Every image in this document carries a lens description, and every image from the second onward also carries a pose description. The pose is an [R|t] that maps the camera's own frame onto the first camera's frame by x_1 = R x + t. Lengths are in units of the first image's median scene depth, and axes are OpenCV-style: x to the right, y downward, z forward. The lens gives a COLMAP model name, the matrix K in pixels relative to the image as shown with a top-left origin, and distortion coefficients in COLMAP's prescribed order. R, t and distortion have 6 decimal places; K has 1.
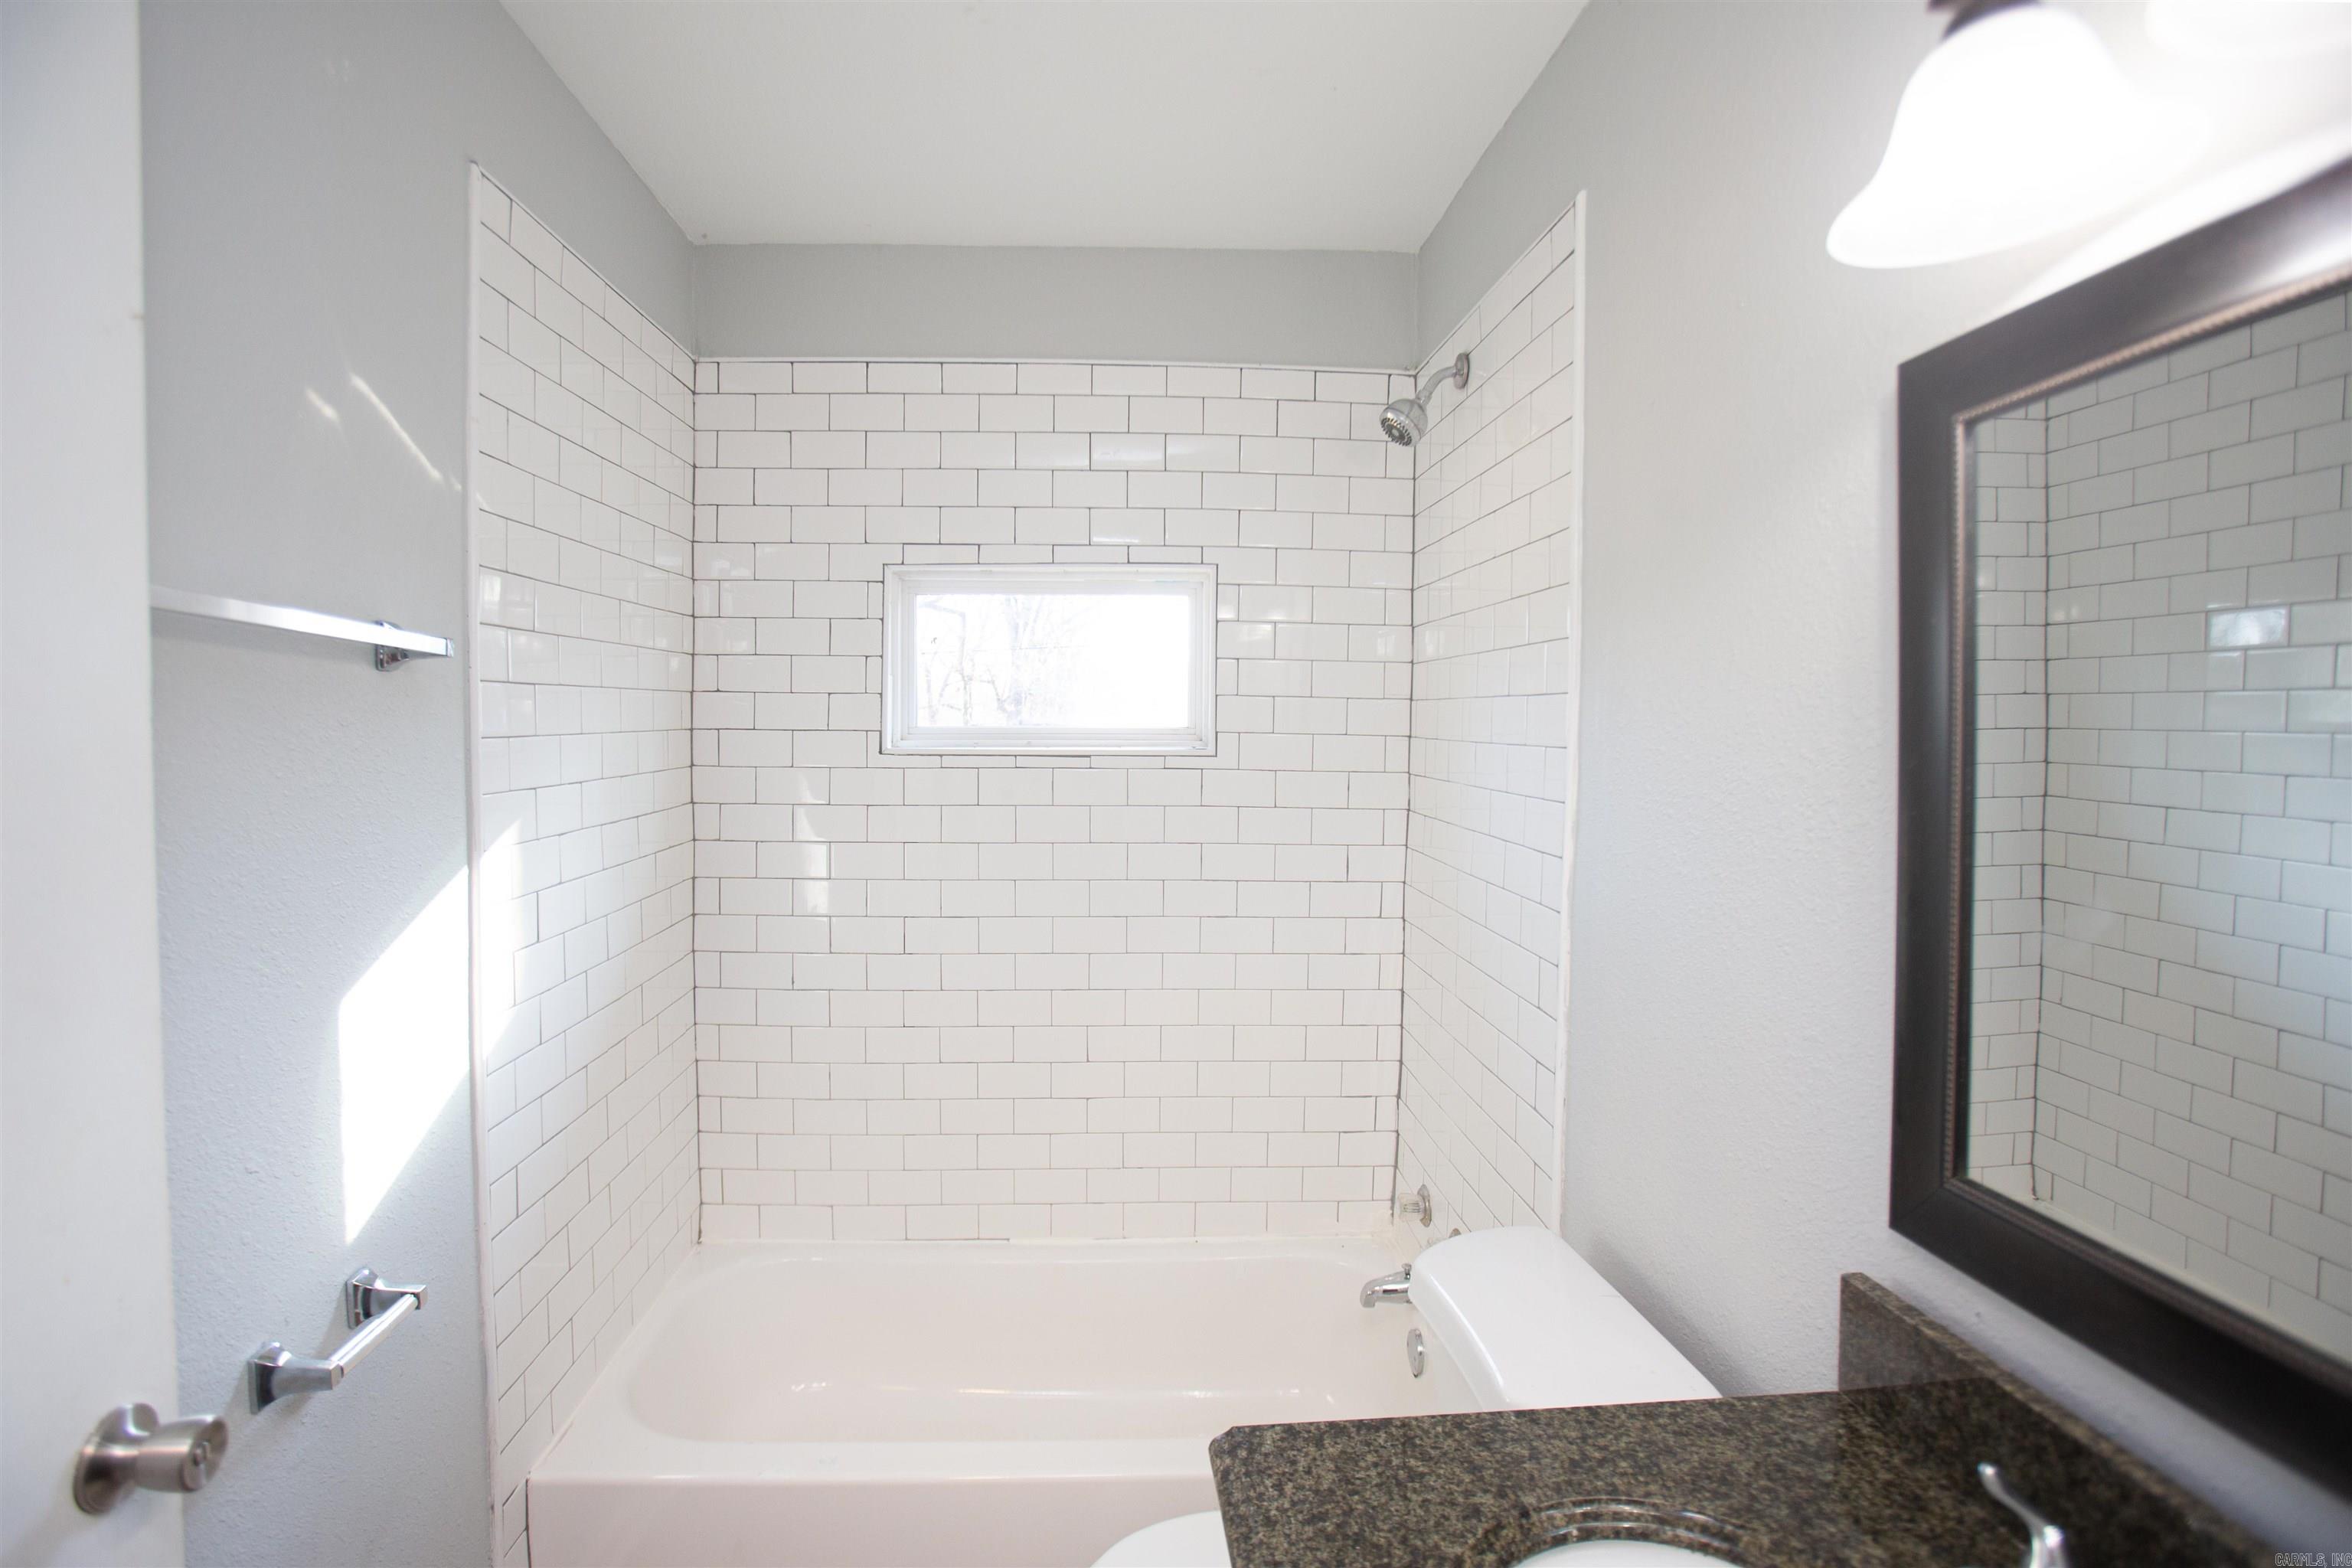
lens RADIAL K [[1131.9, 0, 1170.0], [0, 1131.9, 764.3], [0, 0, 1]] dist [-0.086815, 0.046296]
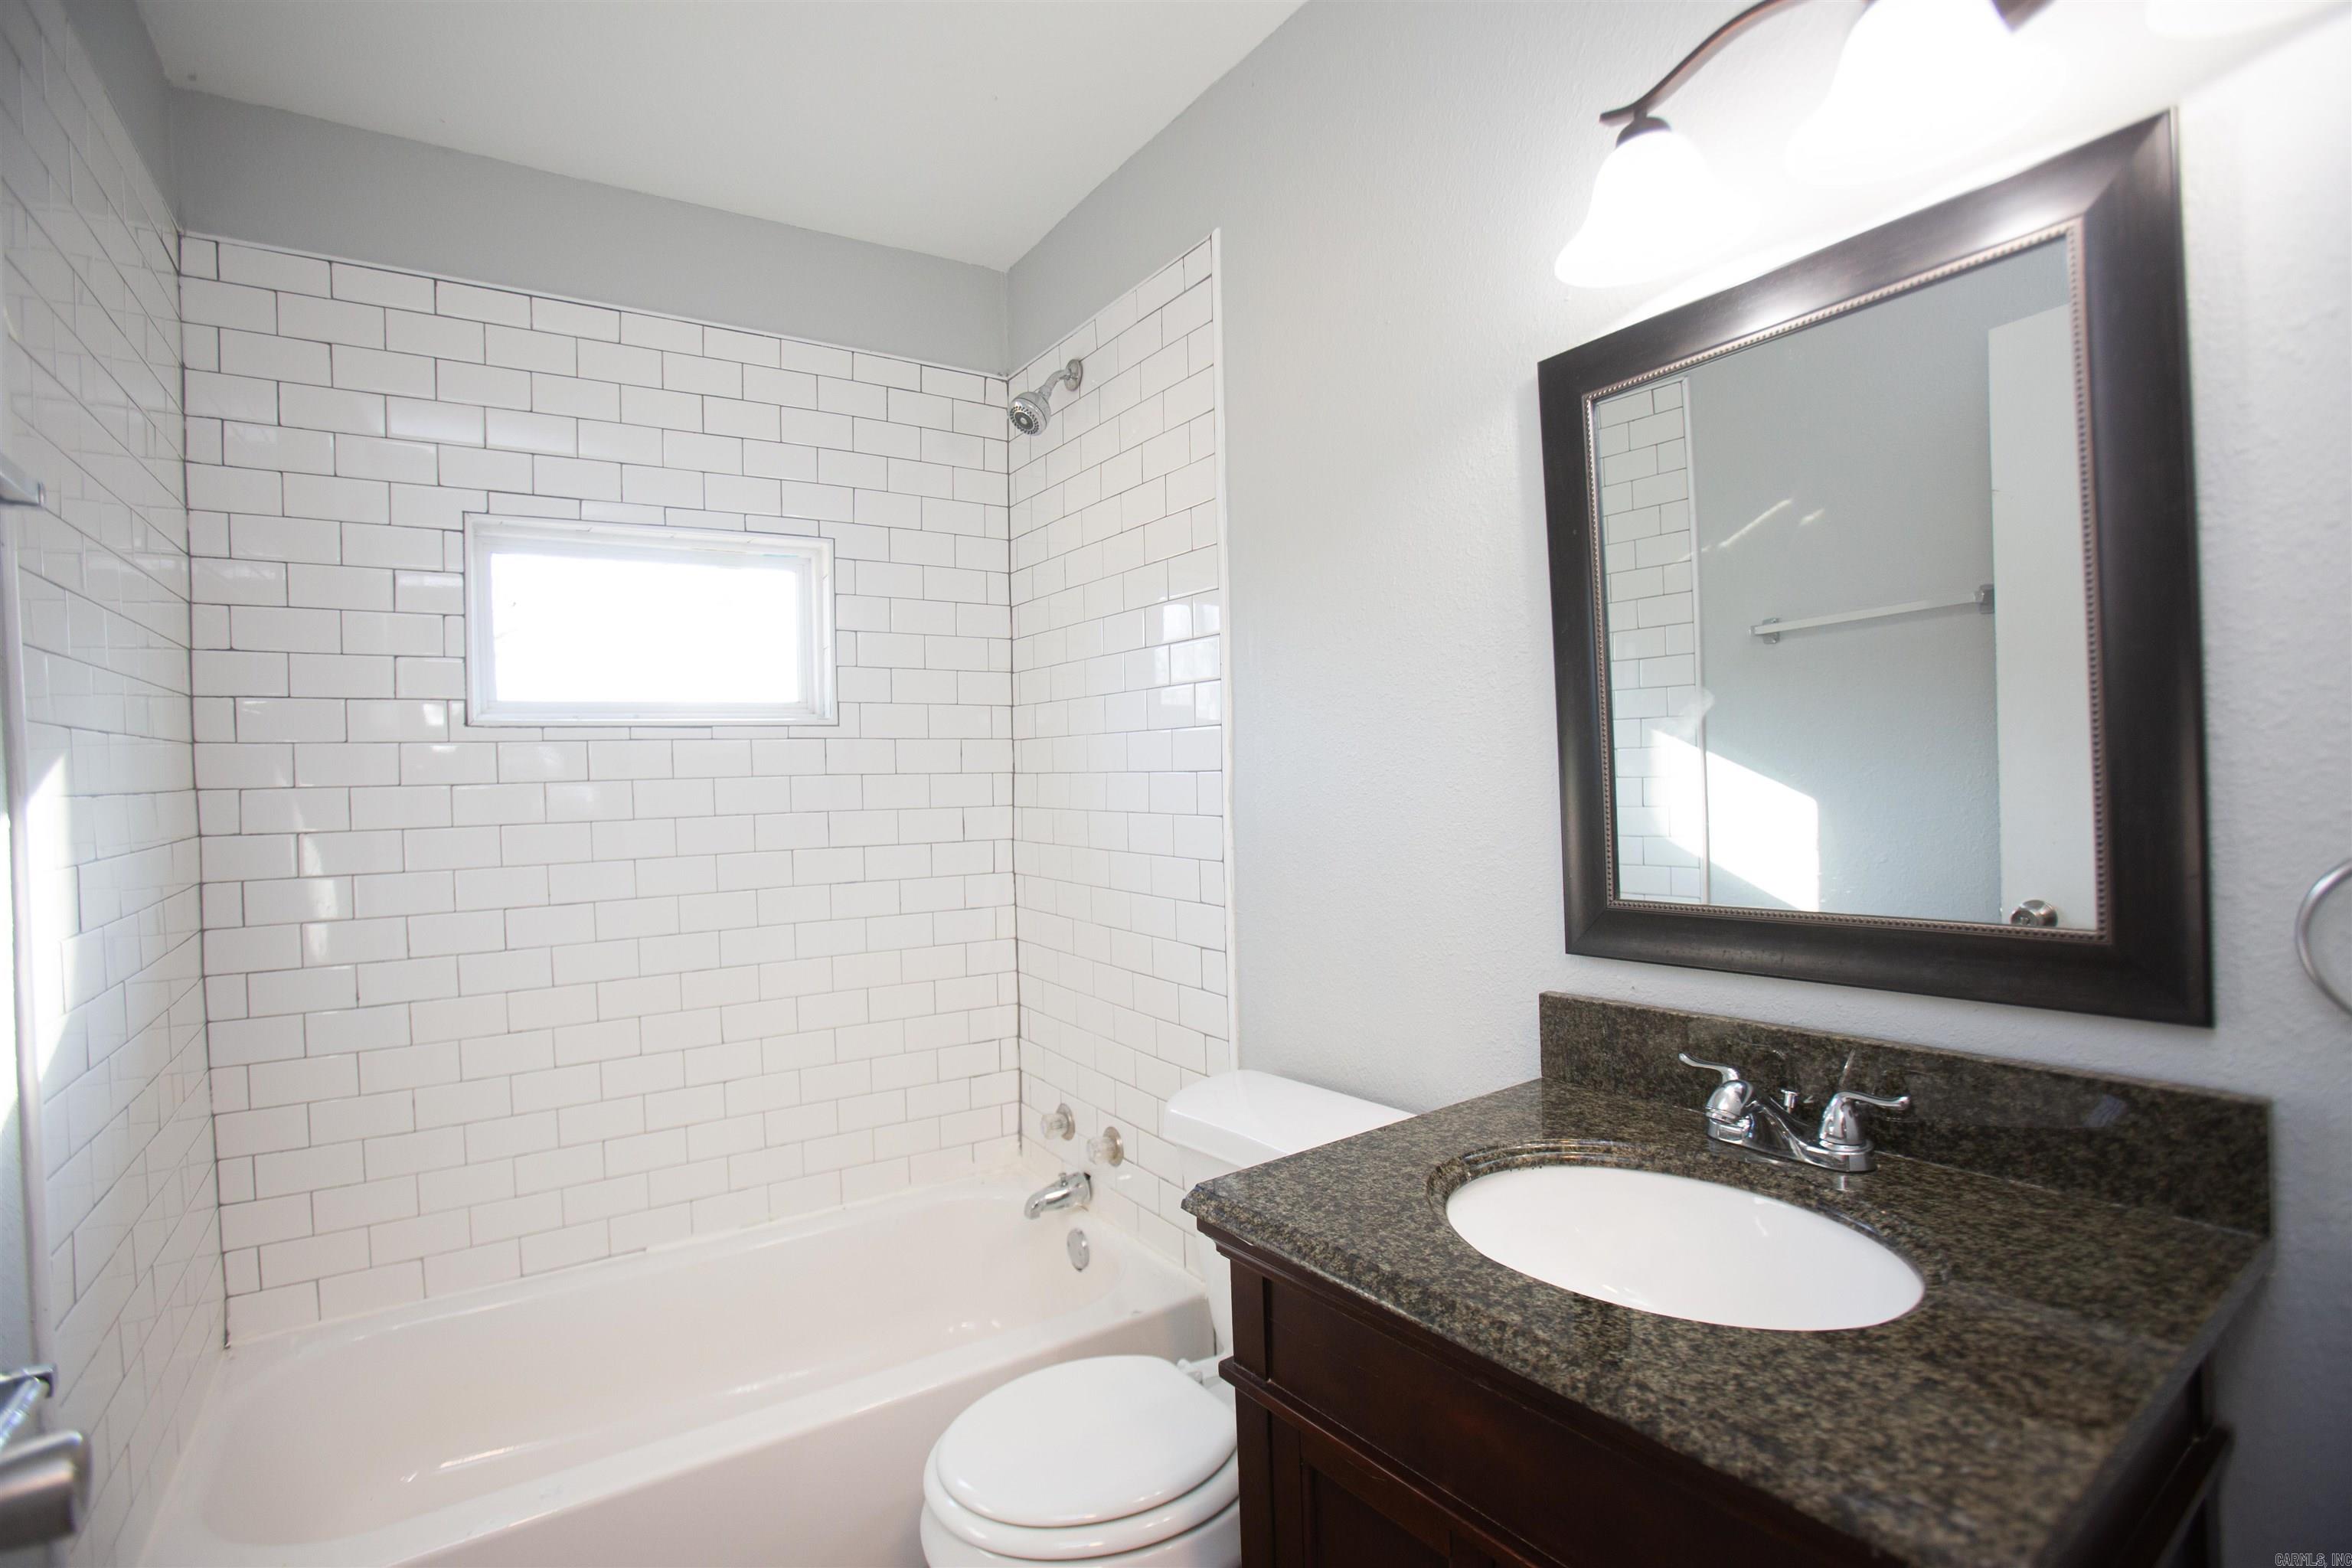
lens RADIAL K [[1087.7, 0, 1150.3], [0, 1087.7, 797.3], [0, 0, 1]] dist [-0.080171, 0.038051]
pose [[0.864515, -0.042011, 0.500849, -0.213182], [0.052427, 0.998602, -0.006733, 0.081271], [-0.499866, 0.032079, 0.865509, 0.015390]]
